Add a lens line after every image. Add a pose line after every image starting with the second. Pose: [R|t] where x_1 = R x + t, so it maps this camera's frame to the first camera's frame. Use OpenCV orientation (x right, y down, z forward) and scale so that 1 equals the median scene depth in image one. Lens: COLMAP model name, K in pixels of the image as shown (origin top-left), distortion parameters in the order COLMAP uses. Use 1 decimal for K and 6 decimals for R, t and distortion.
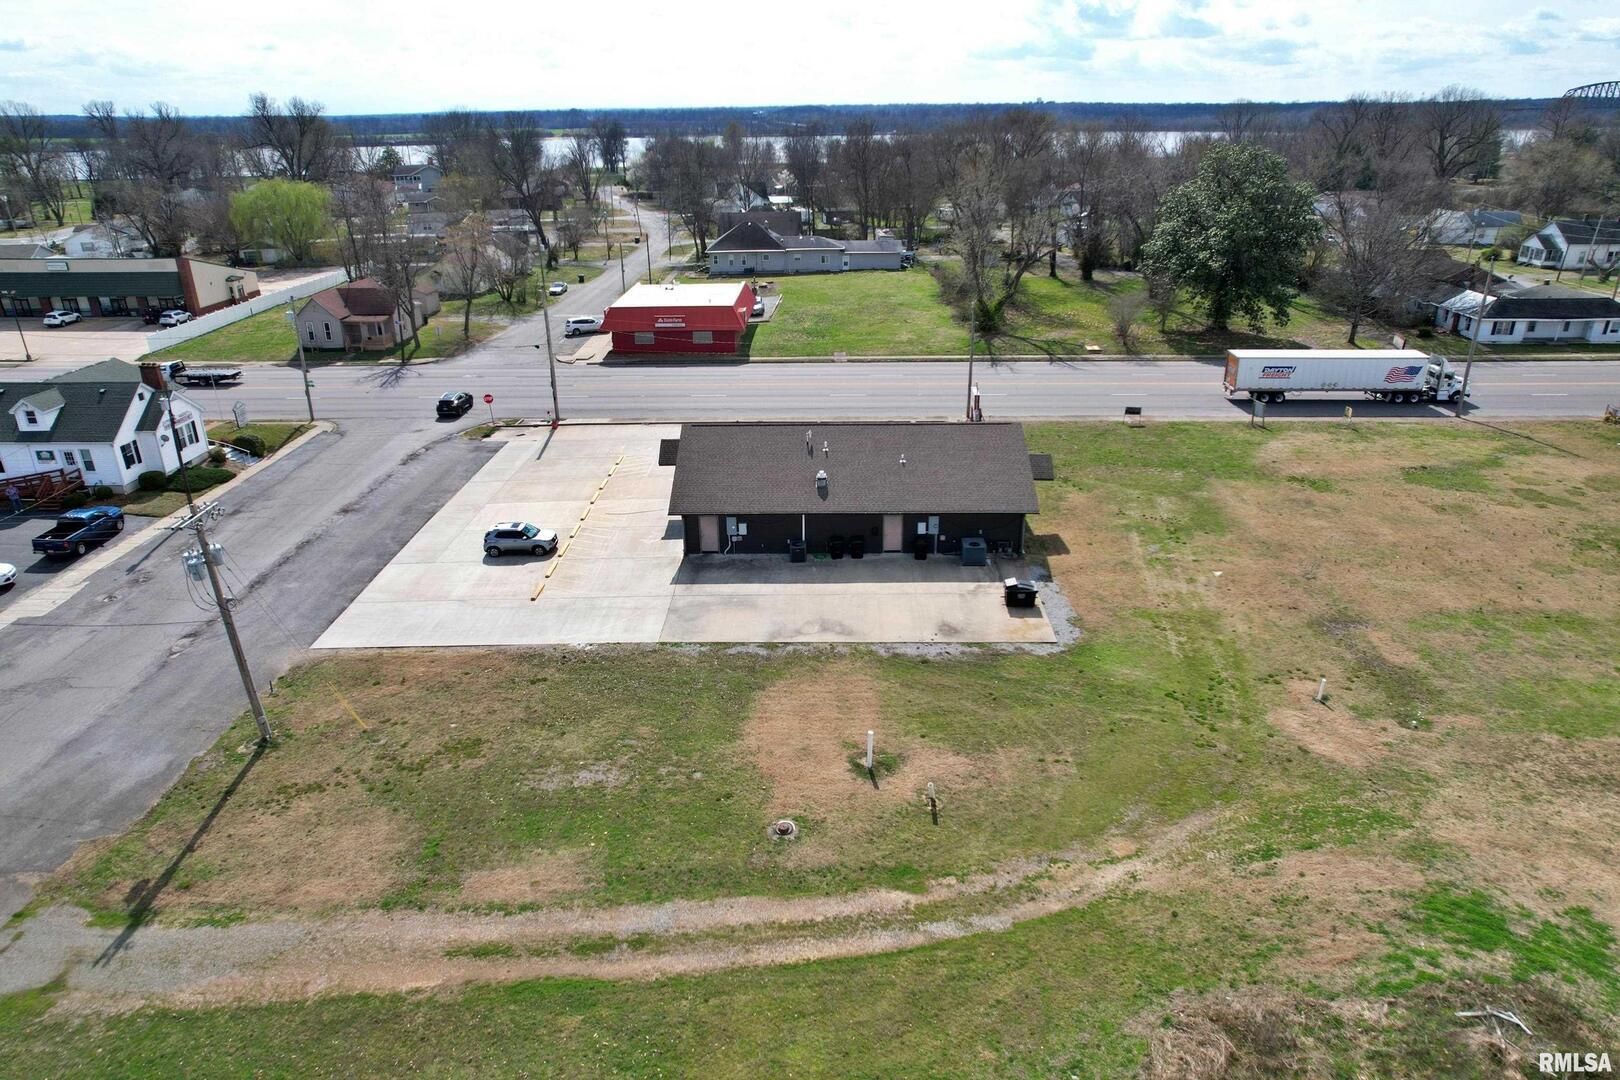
lens RADIAL K [[1030.2, 0, 814.4], [0, 1030.2, 542.8], [0, 0, 1]] dist [-0.067961, 0.061743]
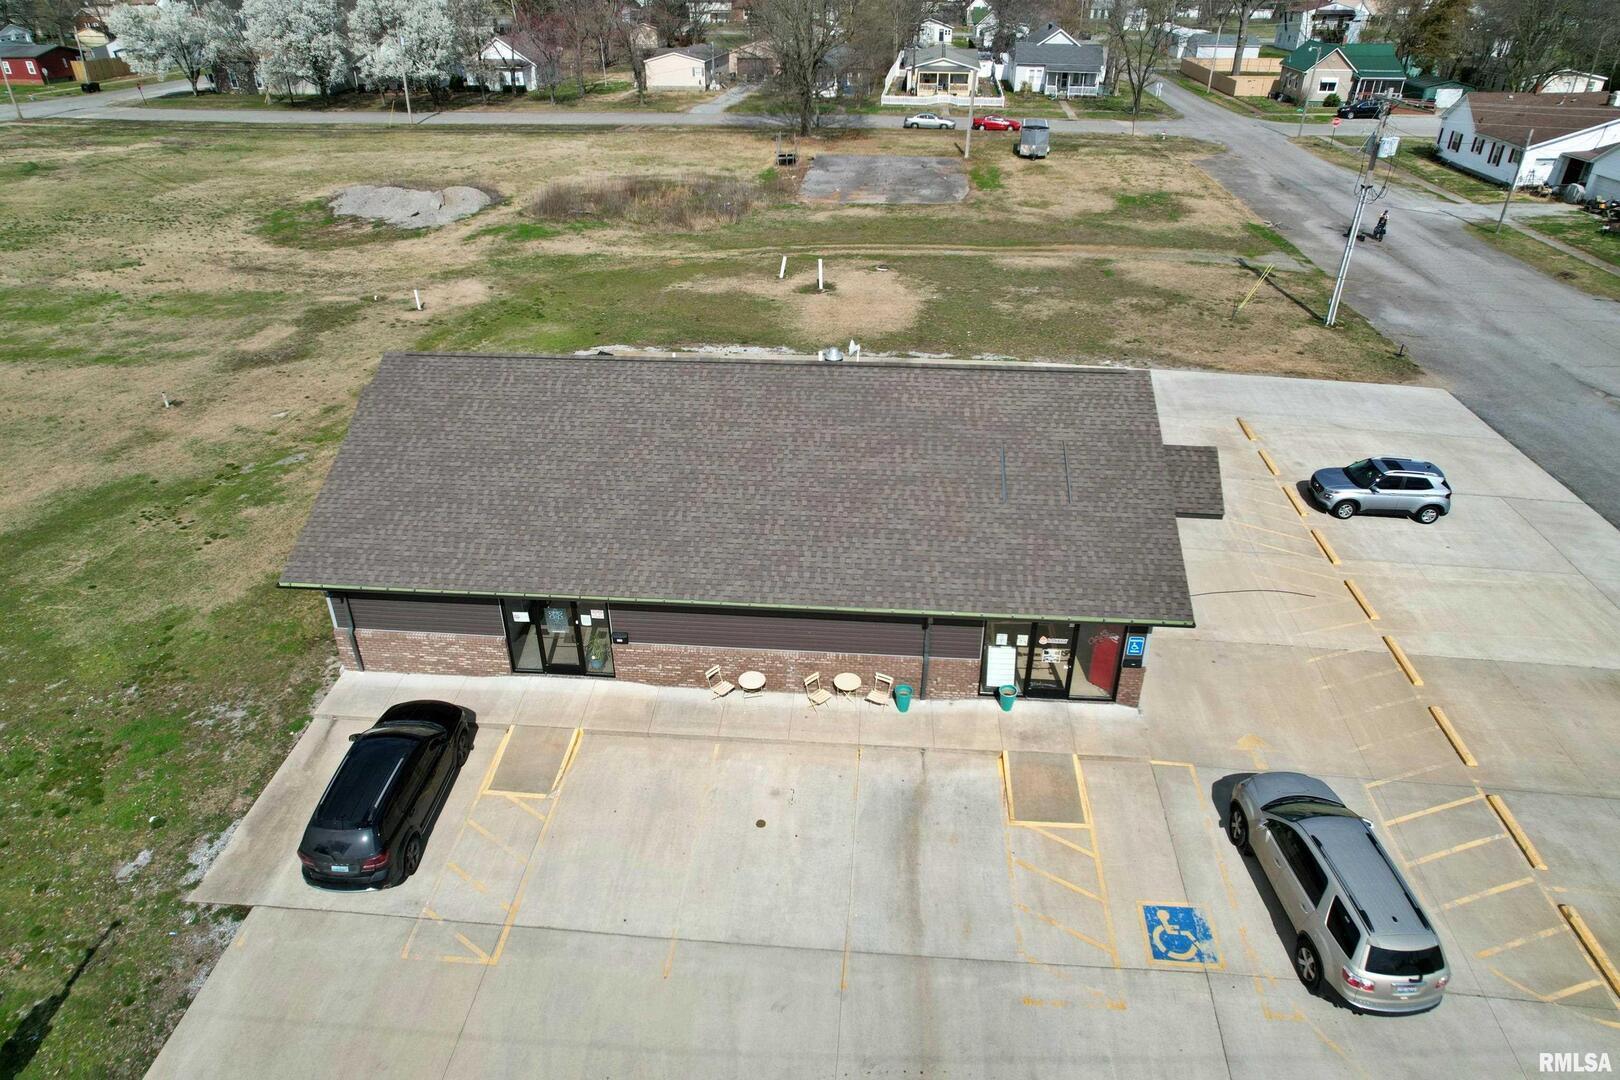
lens RADIAL K [[1030.2, 0, 814.4], [0, 1030.2, 542.8], [0, 0, 1]] dist [-0.067961, 0.061743]
pose [[-0.997991, -0.022363, 0.059270, -0.017078], [0.034156, 0.598012, 0.800759, -0.452015], [-0.053351, 0.801175, -0.596047, 1.425901]]
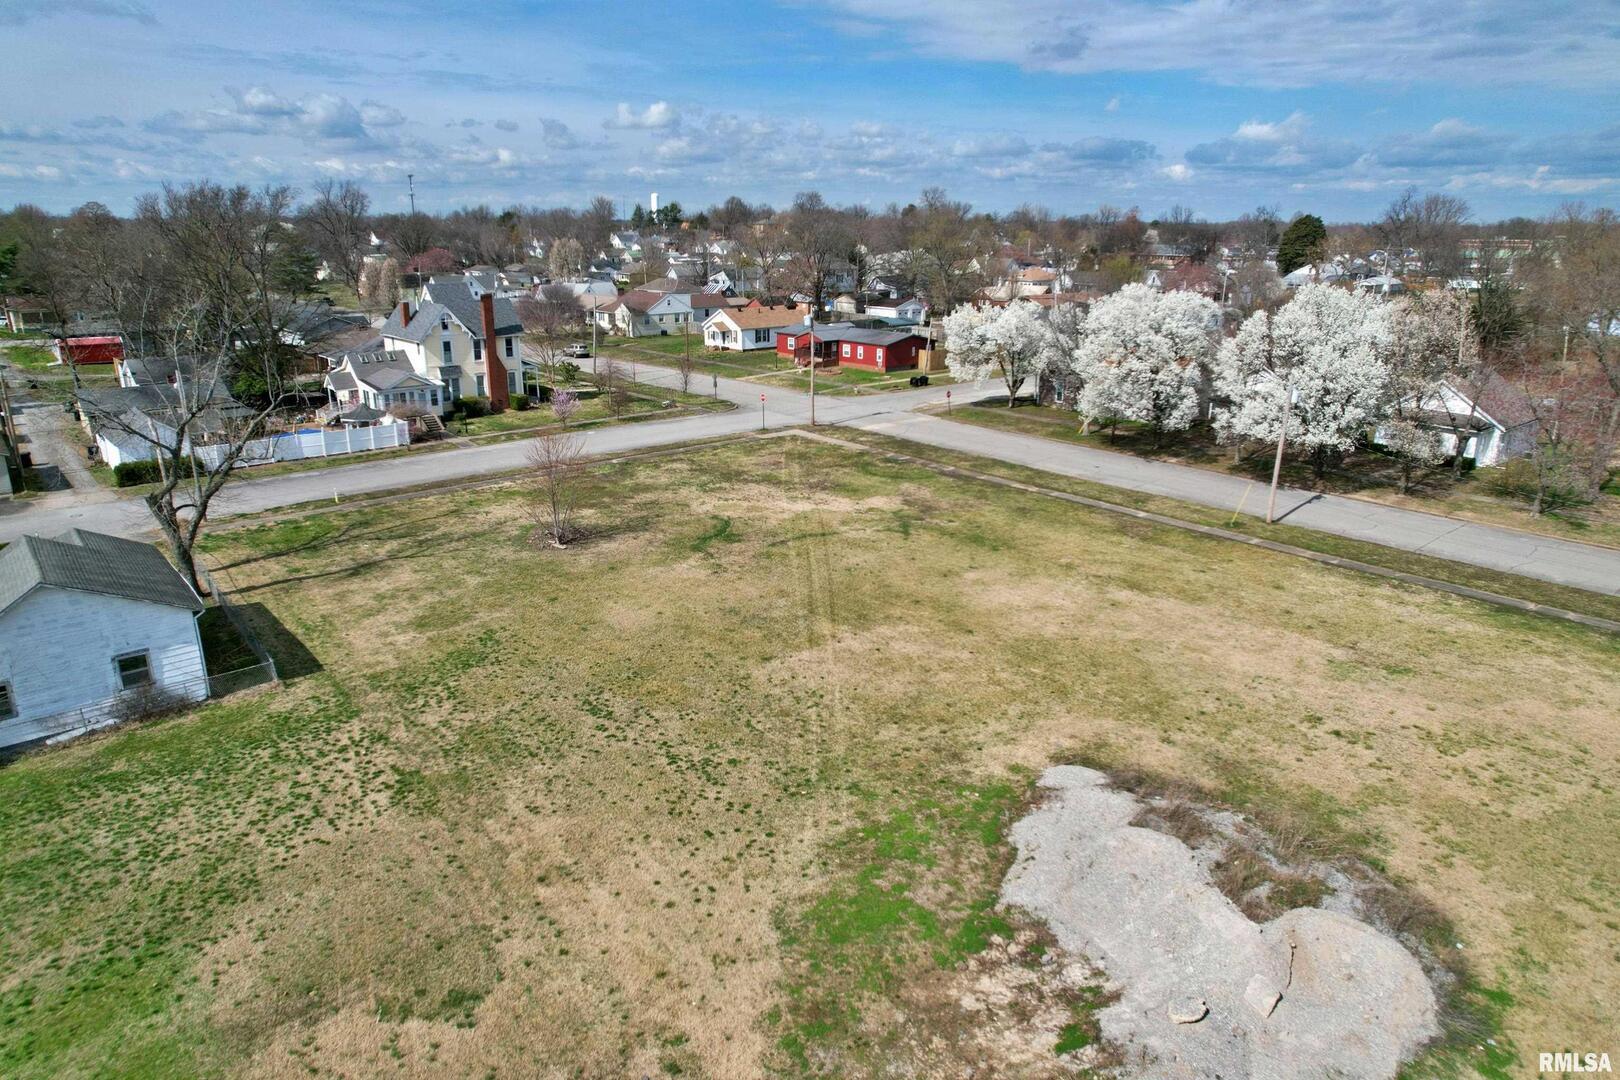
lens RADIAL K [[1030.2, 0, 814.4], [0, 1030.2, 542.8], [0, 0, 1]] dist [-0.067961, 0.061743]
pose [[-0.669497, -0.210198, 0.712454, 0.377643], [0.296225, 0.804011, 0.515574, -0.155701], [-0.681194, 0.556222, -0.476017, 0.632152]]
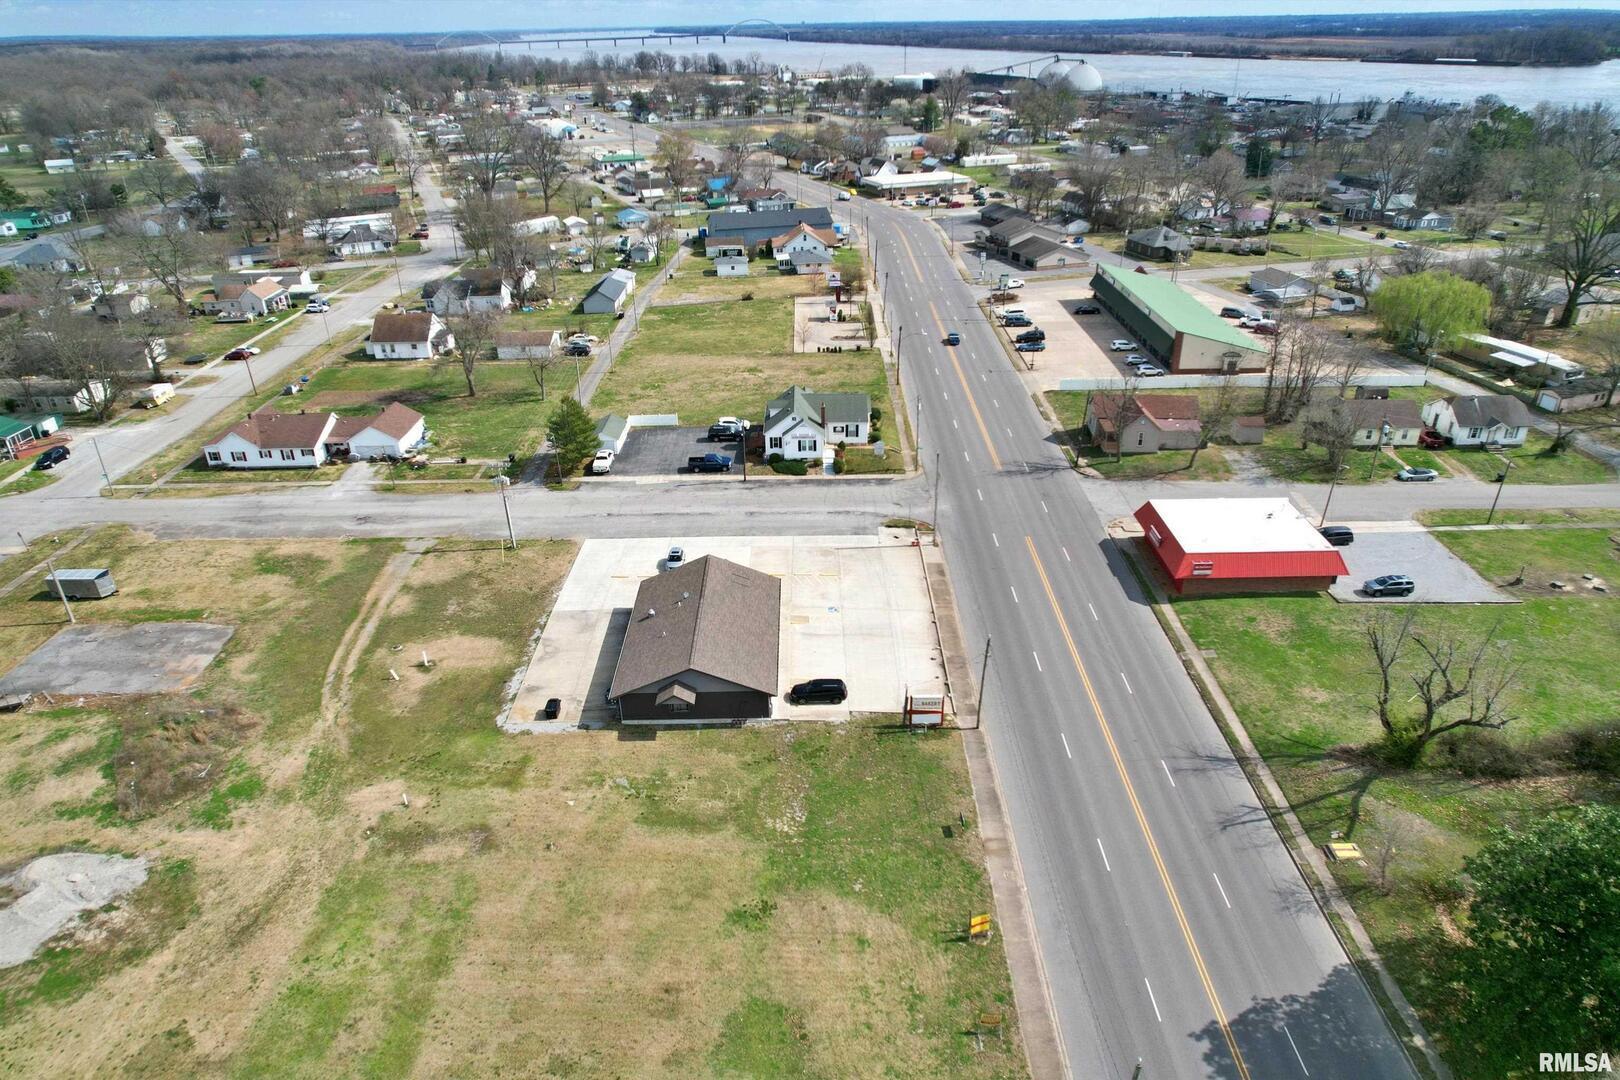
lens RADIAL K [[1030.2, 0, 814.4], [0, 1030.2, 542.8], [0, 0, 1]] dist [-0.067961, 0.061743]
pose [[0.028712, 0.465263, -0.884707, 1.460815], [-0.377593, 0.824543, 0.421369, -0.975186], [0.925526, 0.321961, 0.199354, 0.885366]]
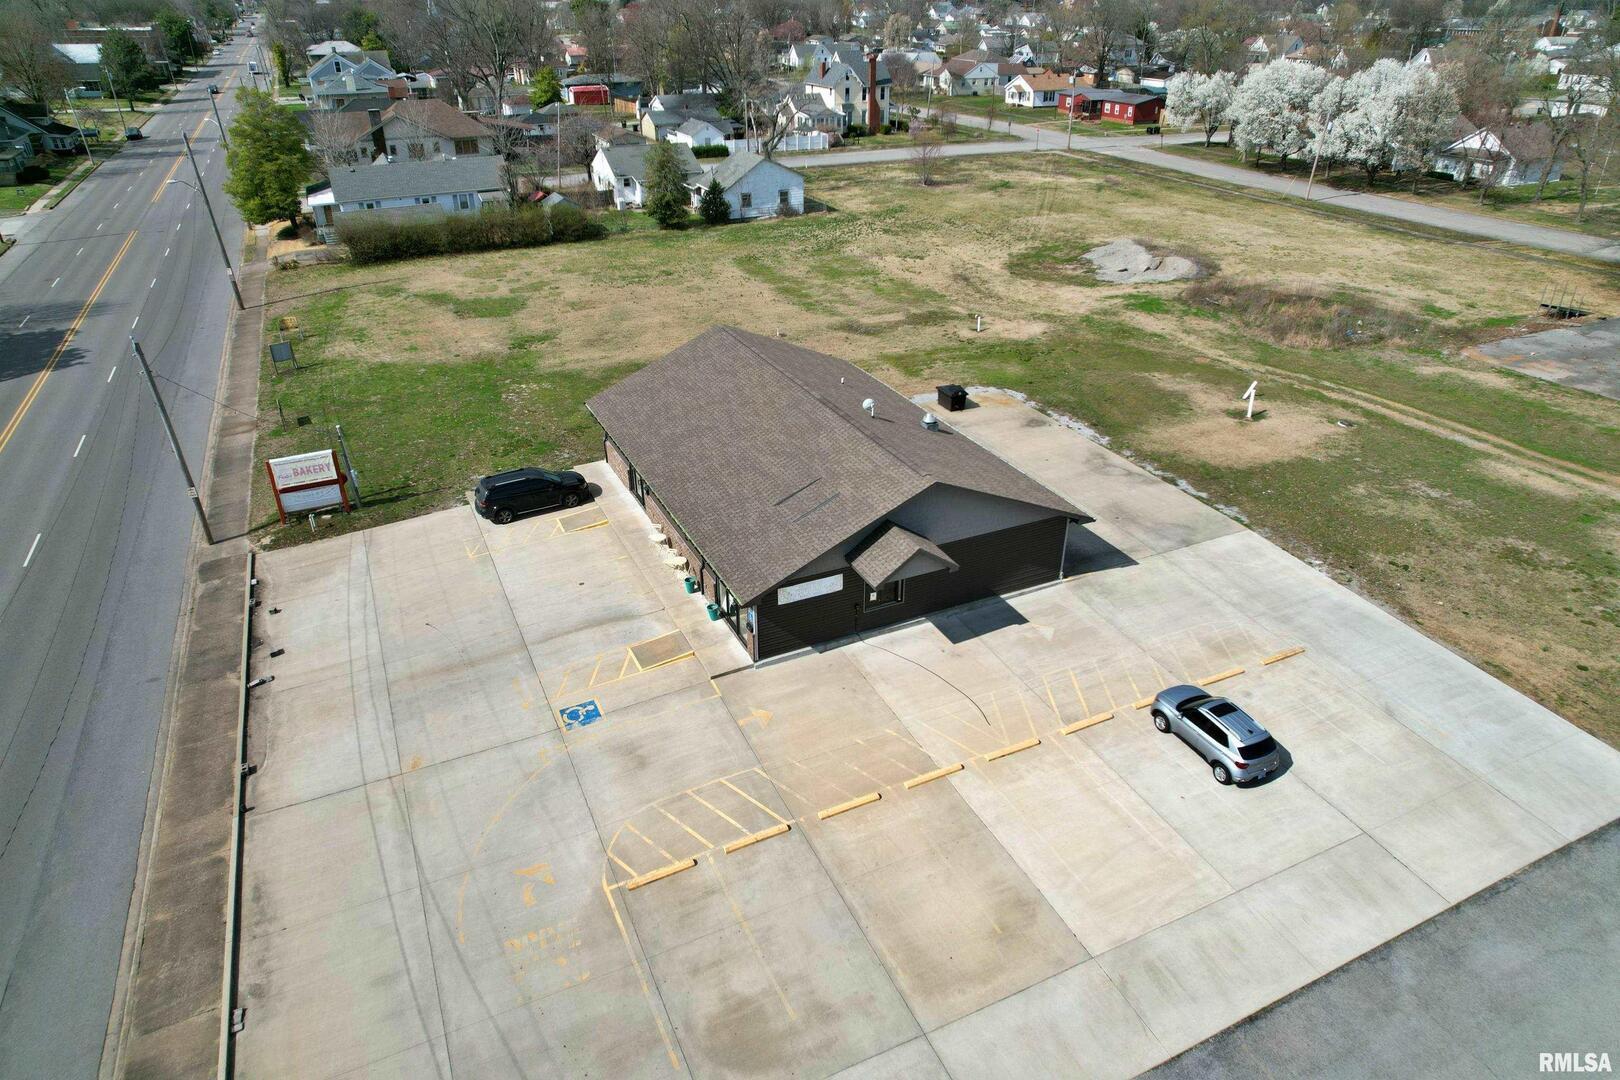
lens RADIAL K [[1036.5, 0, 814.7], [0, 1036.5, 537.8], [0, 0, 1]] dist [-0.076284, 0.068296]
pose [[-0.441465, -0.415017, 0.795531, -0.601971], [0.357353, 0.731935, 0.580146, -0.477072], [-0.823048, 0.540399, -0.174816, 1.263645]]
